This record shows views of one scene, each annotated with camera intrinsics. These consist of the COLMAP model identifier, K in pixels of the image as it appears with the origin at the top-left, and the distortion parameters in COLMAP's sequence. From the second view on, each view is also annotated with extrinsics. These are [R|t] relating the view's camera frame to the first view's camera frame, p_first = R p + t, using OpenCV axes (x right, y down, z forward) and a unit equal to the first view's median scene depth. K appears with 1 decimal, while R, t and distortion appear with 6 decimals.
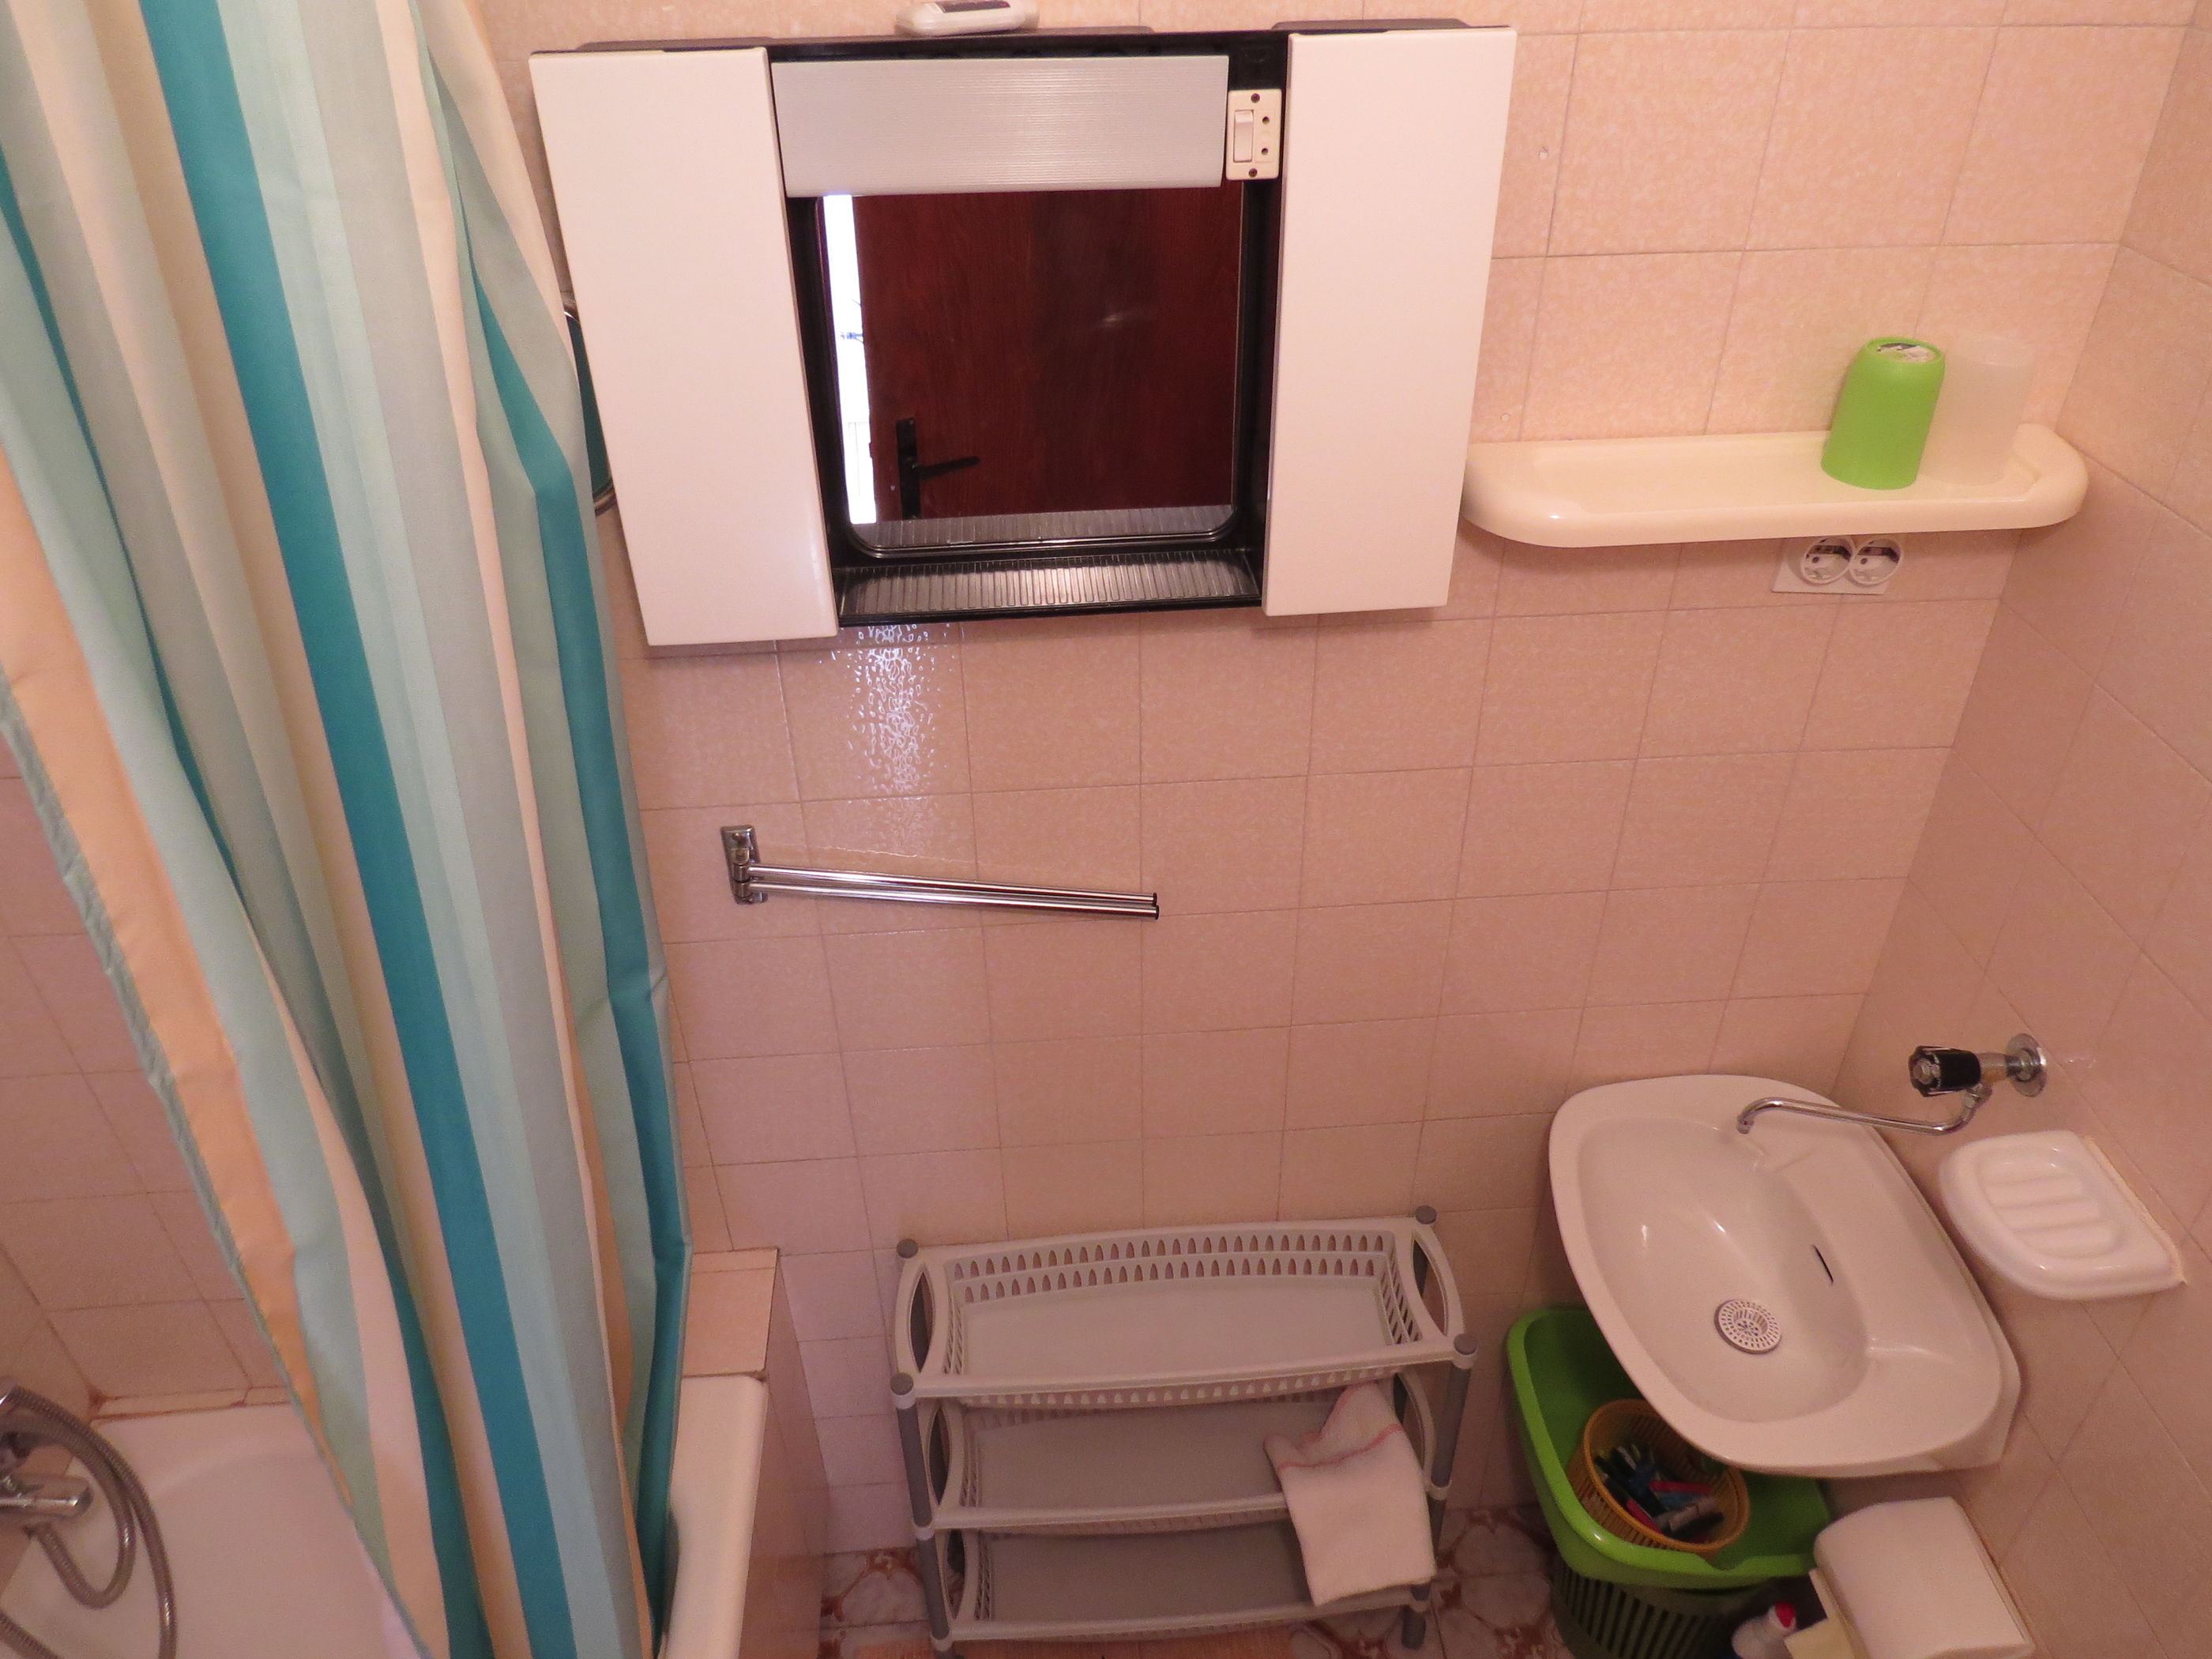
lens RADIAL K [[1548.2, 0, 1107.8], [0, 1548.2, 859.5], [0, 0, 1]] dist [-0.022959, 0.005154]
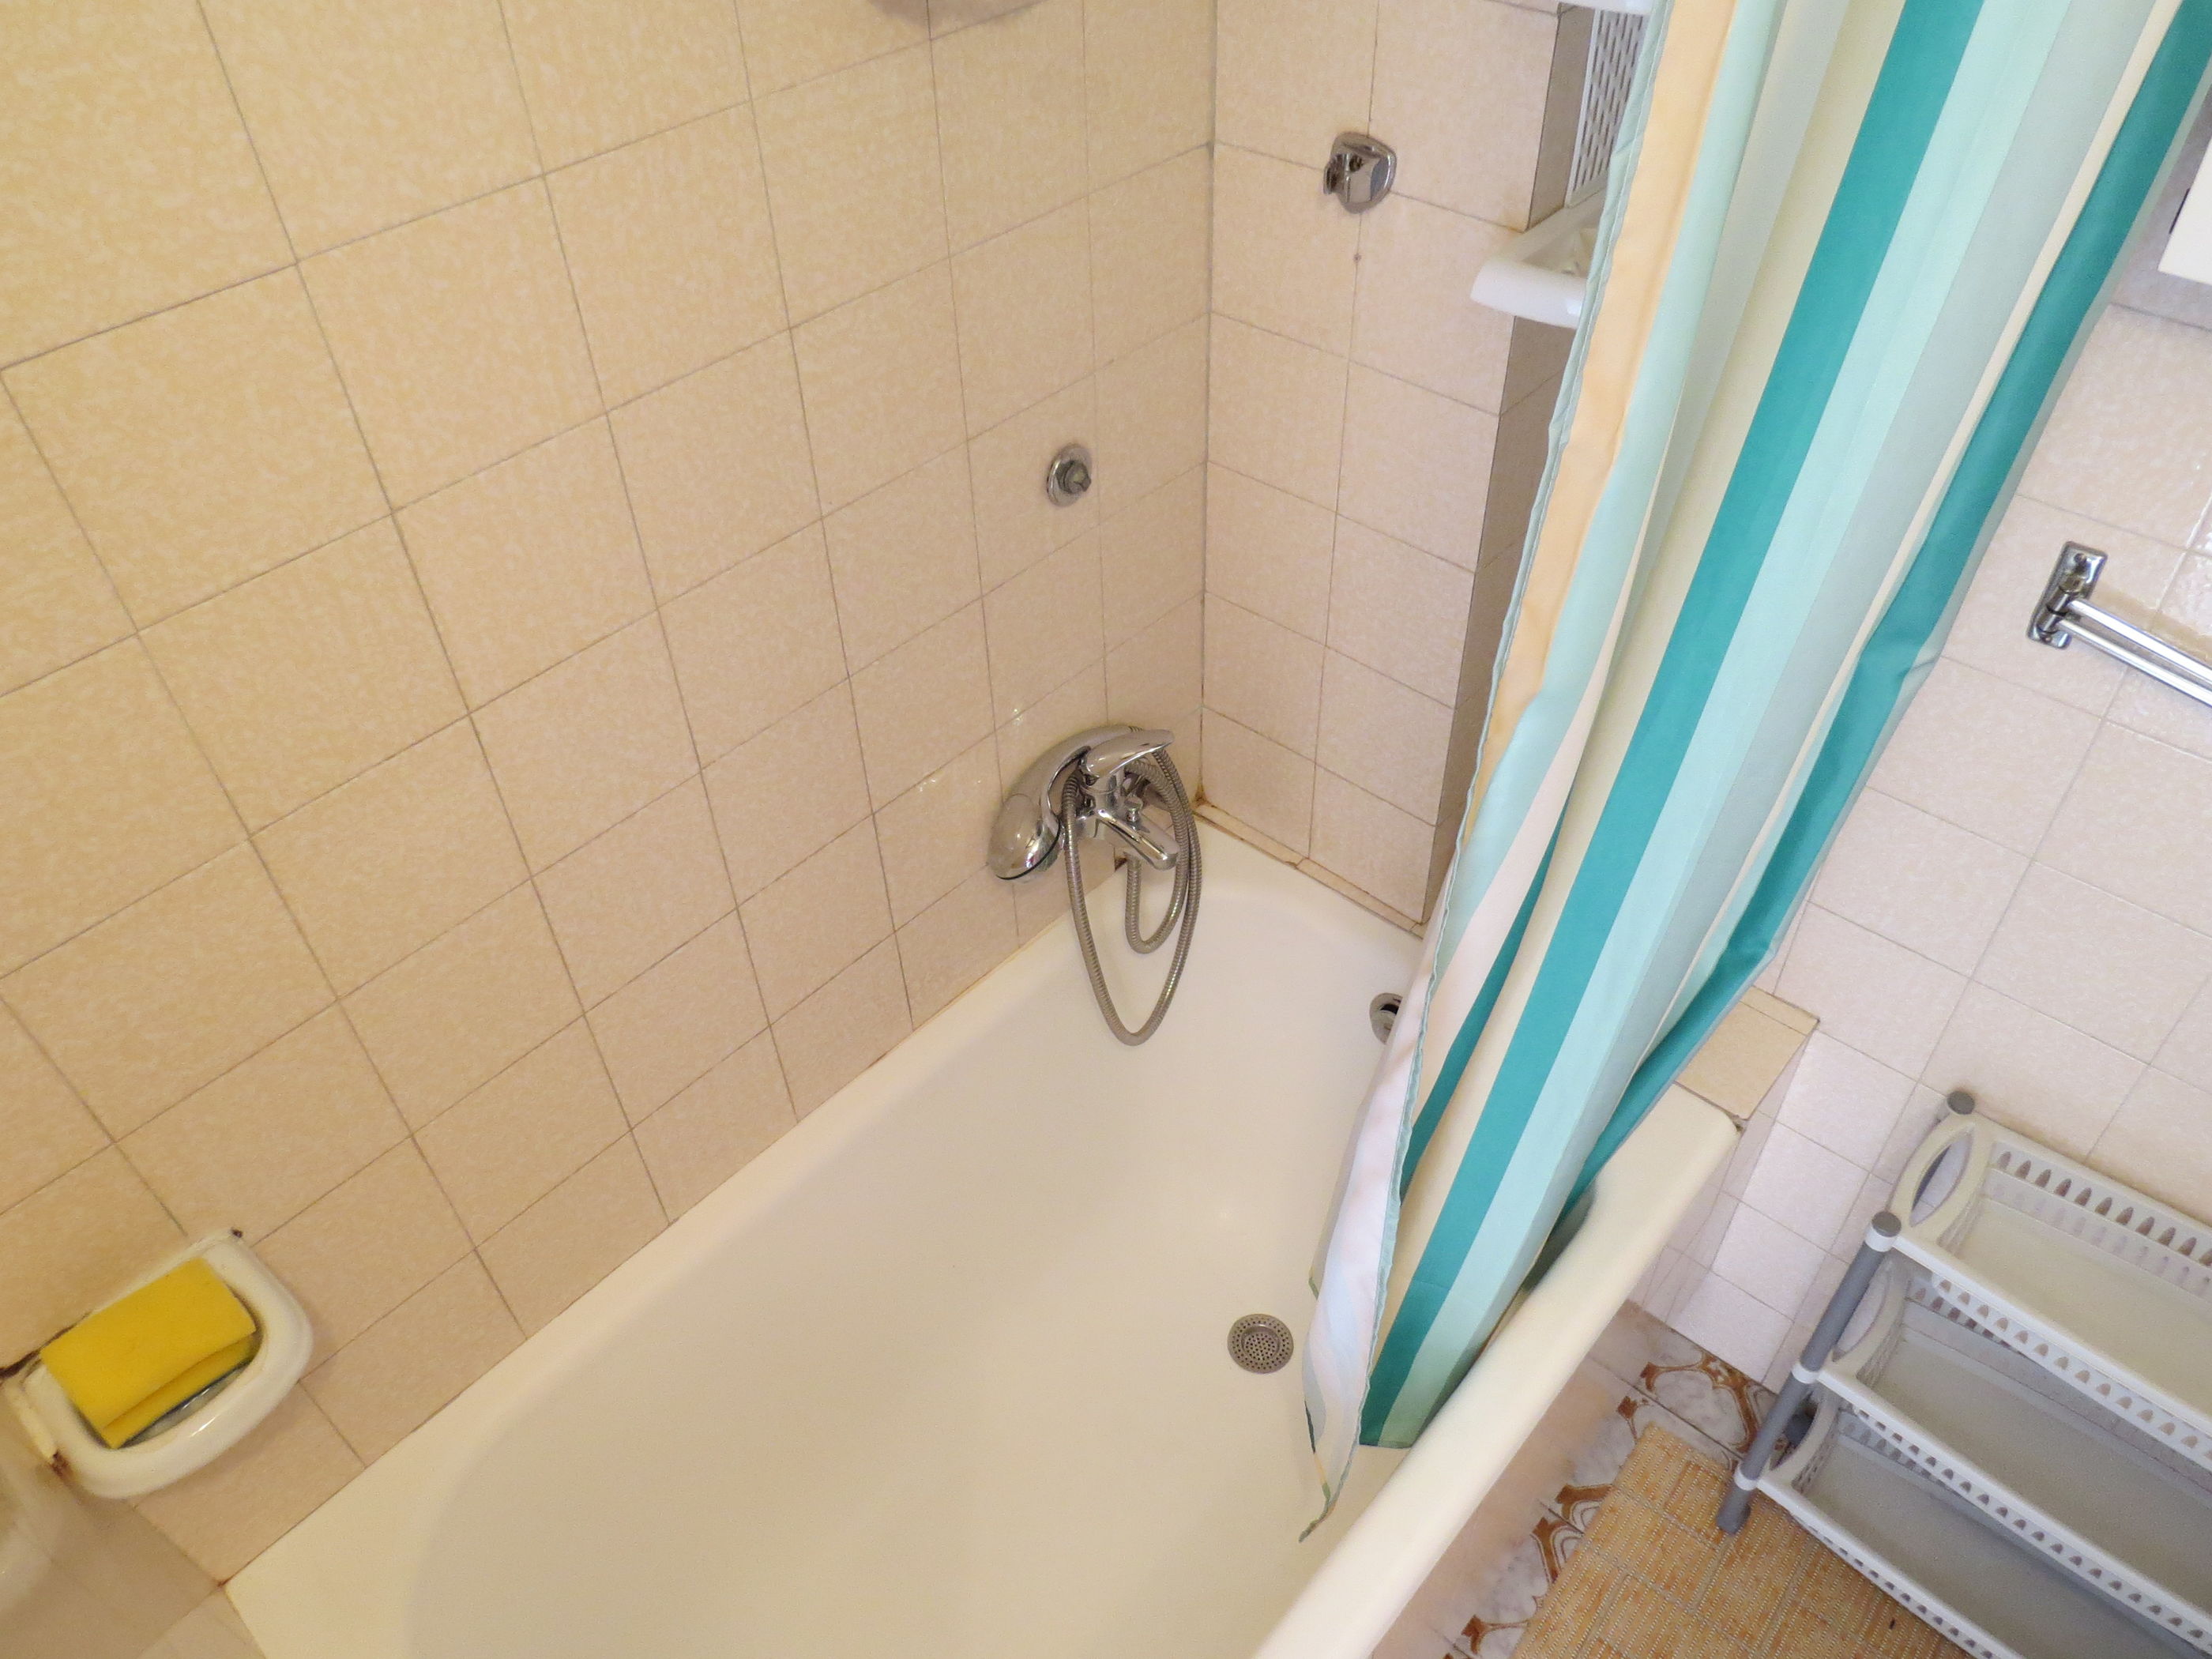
lens RADIAL K [[1548.2, 0, 1107.8], [0, 1548.2, 859.5], [0, 0, 1]] dist [-0.022959, 0.005154]
pose [[0.687847, 0.497925, -0.528145, -0.083261], [-0.405574, 0.867086, 0.289260, 0.092891], [0.601977, 0.015236, 0.798368, 0.044821]]
